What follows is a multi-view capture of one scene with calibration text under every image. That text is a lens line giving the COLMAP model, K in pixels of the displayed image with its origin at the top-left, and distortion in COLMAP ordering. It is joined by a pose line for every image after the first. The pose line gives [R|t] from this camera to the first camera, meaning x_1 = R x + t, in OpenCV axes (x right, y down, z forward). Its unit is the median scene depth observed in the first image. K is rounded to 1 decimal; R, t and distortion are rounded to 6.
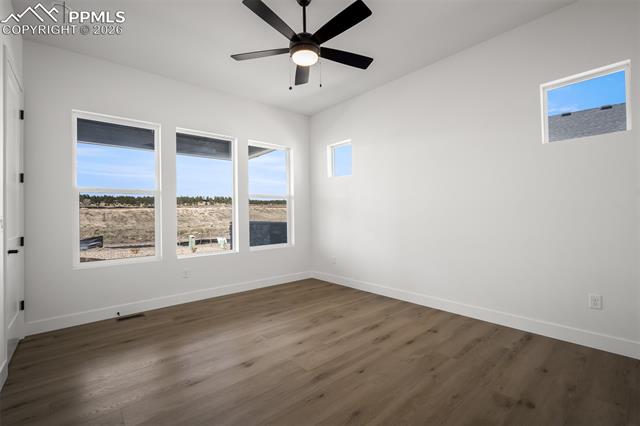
lens RADIAL K [[289.6, 0, 315.3], [0, 289.6, 213.1], [0, 0, 1]] dist [-0.012030, 0.000218]
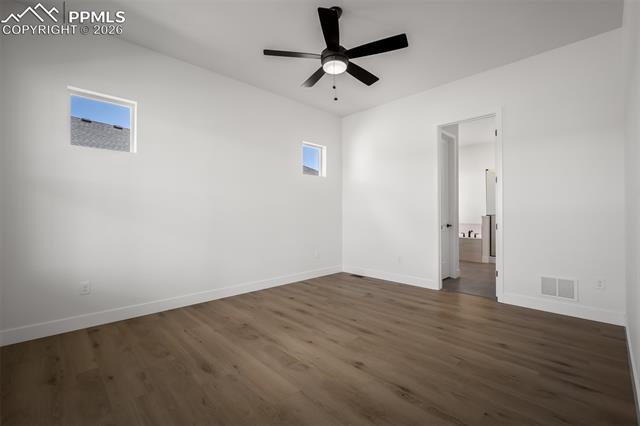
lens RADIAL K [[289.6, 0, 316.7], [0, 289.6, 210.1], [0, 0, 1]] dist [-0.012030, 0.000218]
pose [[-0.075134, 0.016113, 0.997043, -0.921767], [-0.004266, 0.999855, -0.016480, 0.010001], [-0.997164, -0.005491, -0.075054, 0.923242]]
